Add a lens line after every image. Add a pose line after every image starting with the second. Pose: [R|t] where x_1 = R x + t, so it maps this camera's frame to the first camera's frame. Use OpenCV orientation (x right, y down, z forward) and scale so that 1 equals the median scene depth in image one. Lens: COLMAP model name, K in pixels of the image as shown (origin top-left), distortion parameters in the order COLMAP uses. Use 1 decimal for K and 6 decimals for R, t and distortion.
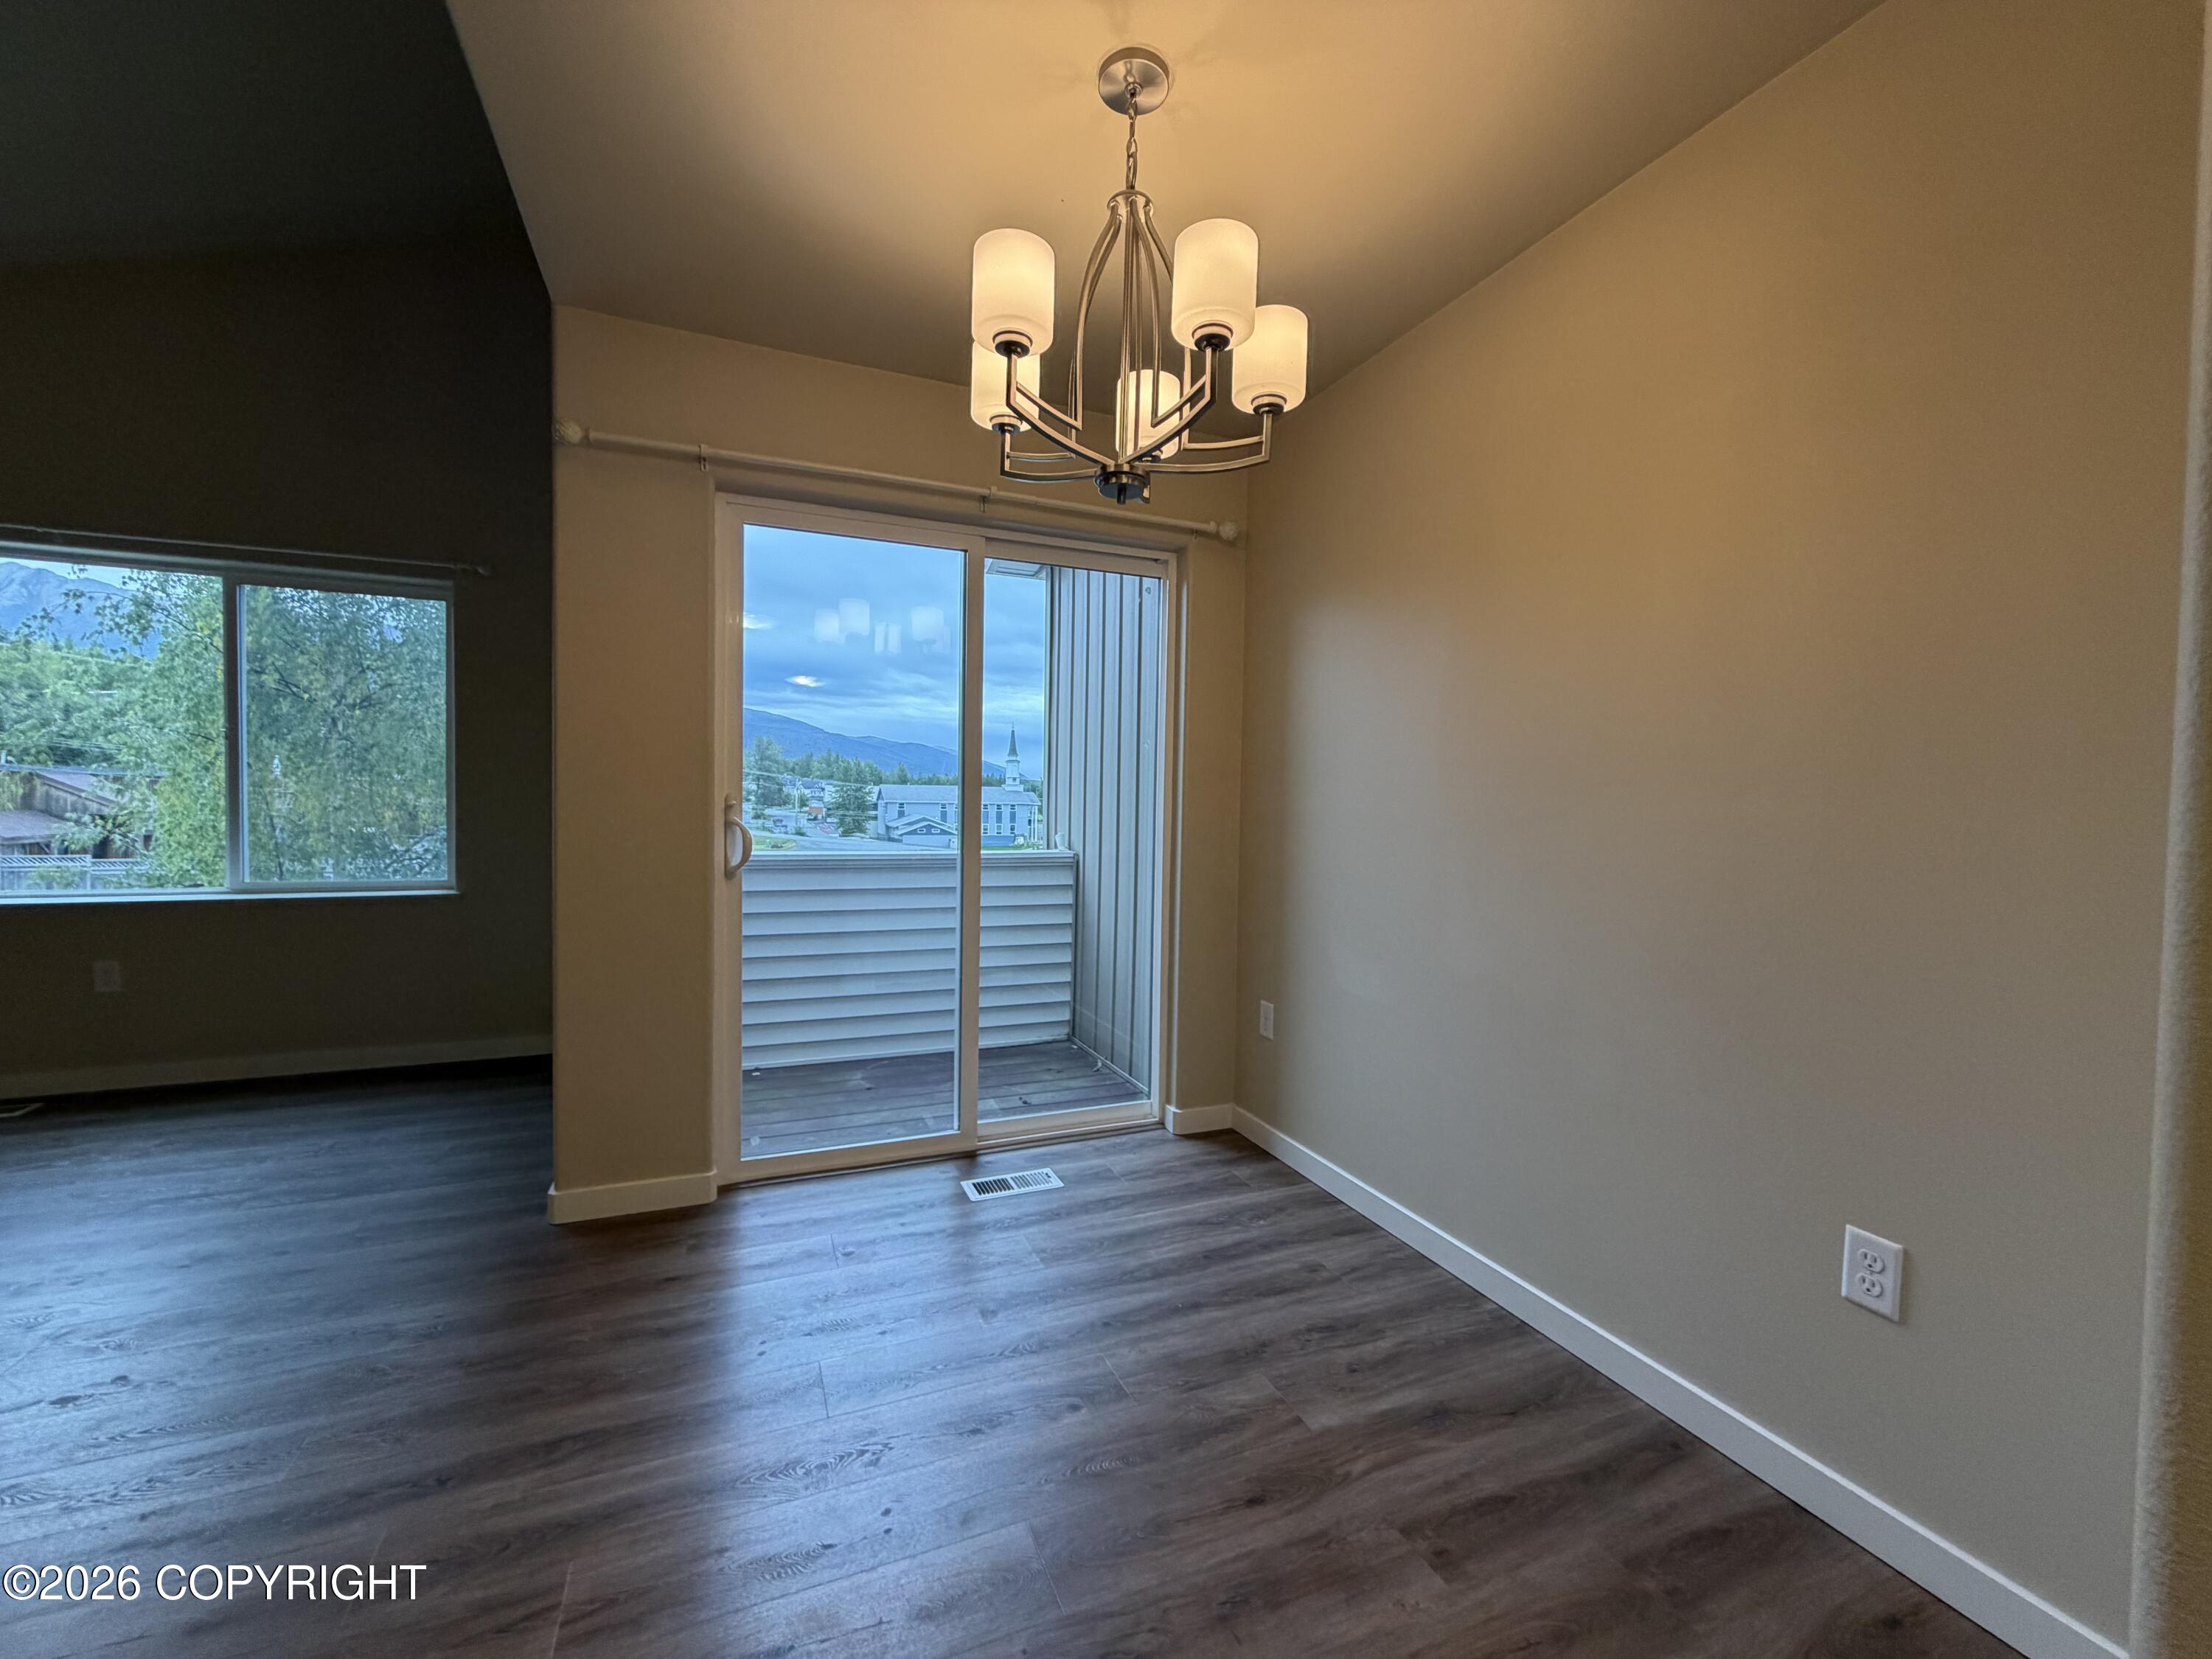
lens RADIAL K [[882.5, 0, 1108.6], [0, 882.5, 833.7], [0, 0, 1]] dist [-0.001452, 0.000620]
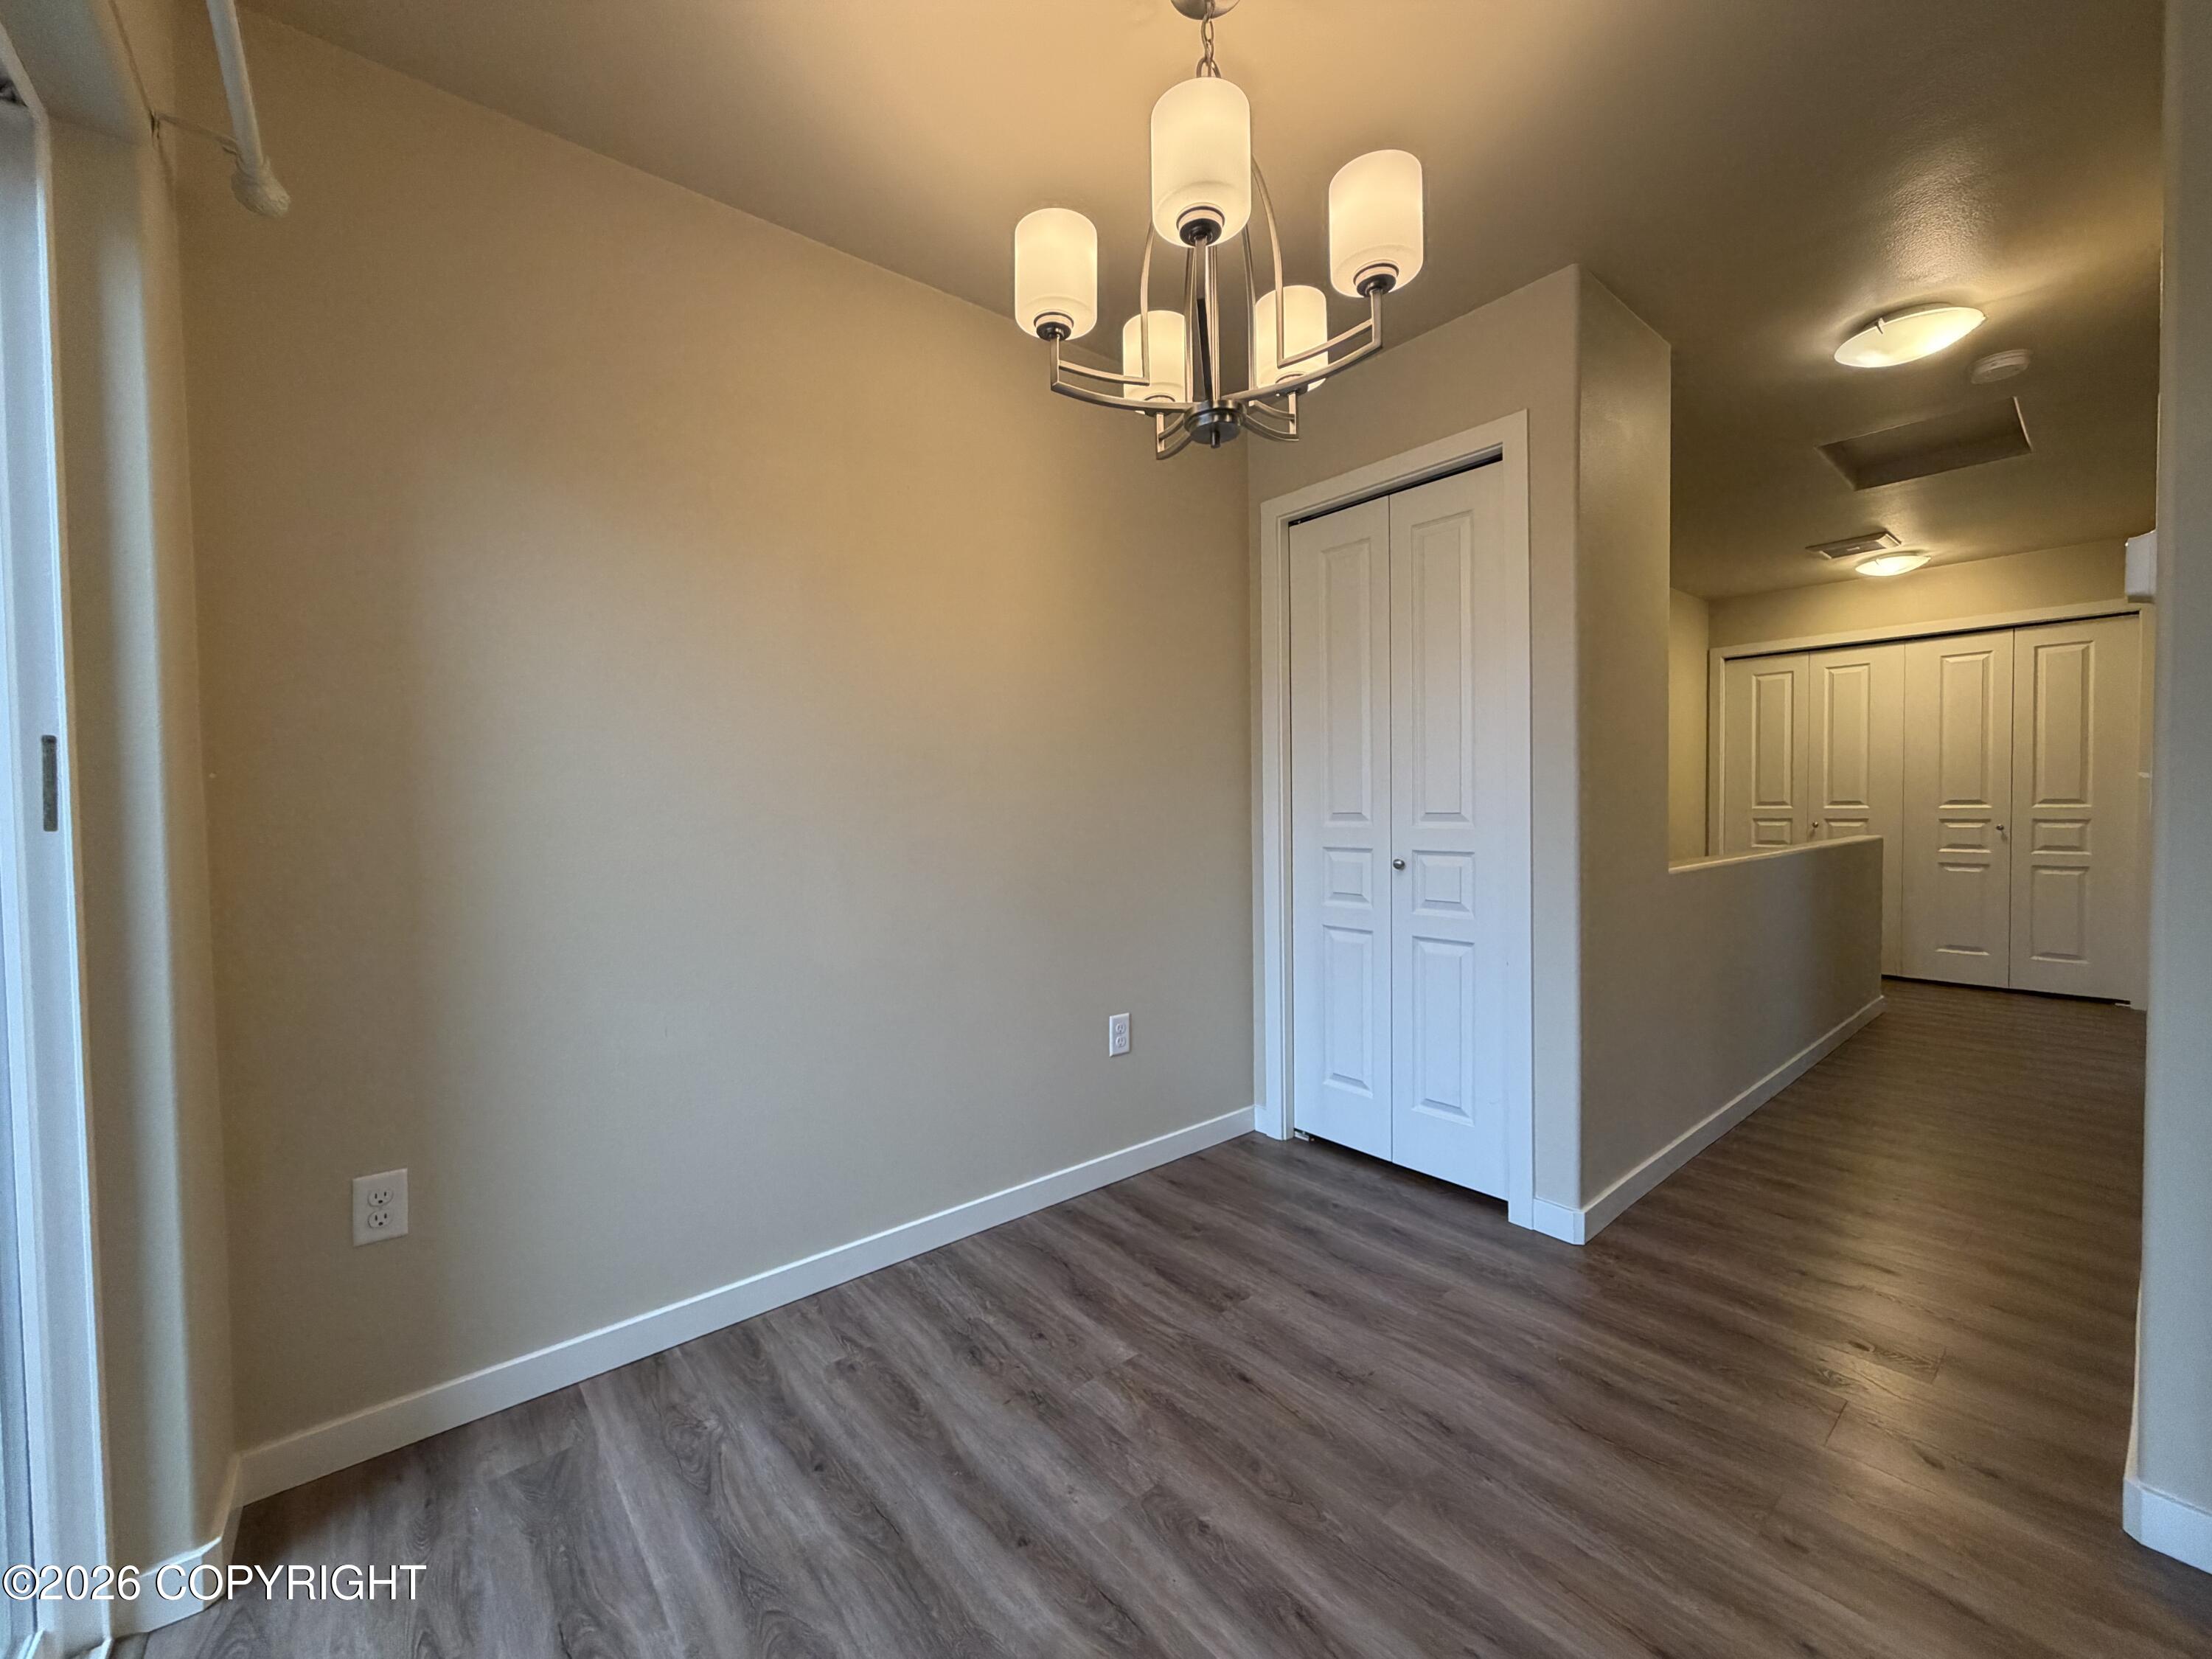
lens RADIAL K [[882.5, 0, 1109.4], [0, 882.5, 826.9], [0, 0, 1]] dist [-0.001452, 0.000620]
pose [[-0.293520, -0.039399, 0.955141, -0.692135], [0.037188, 0.997923, 0.052592, -0.037053], [-0.955229, 0.050957, -0.291445, 1.165045]]
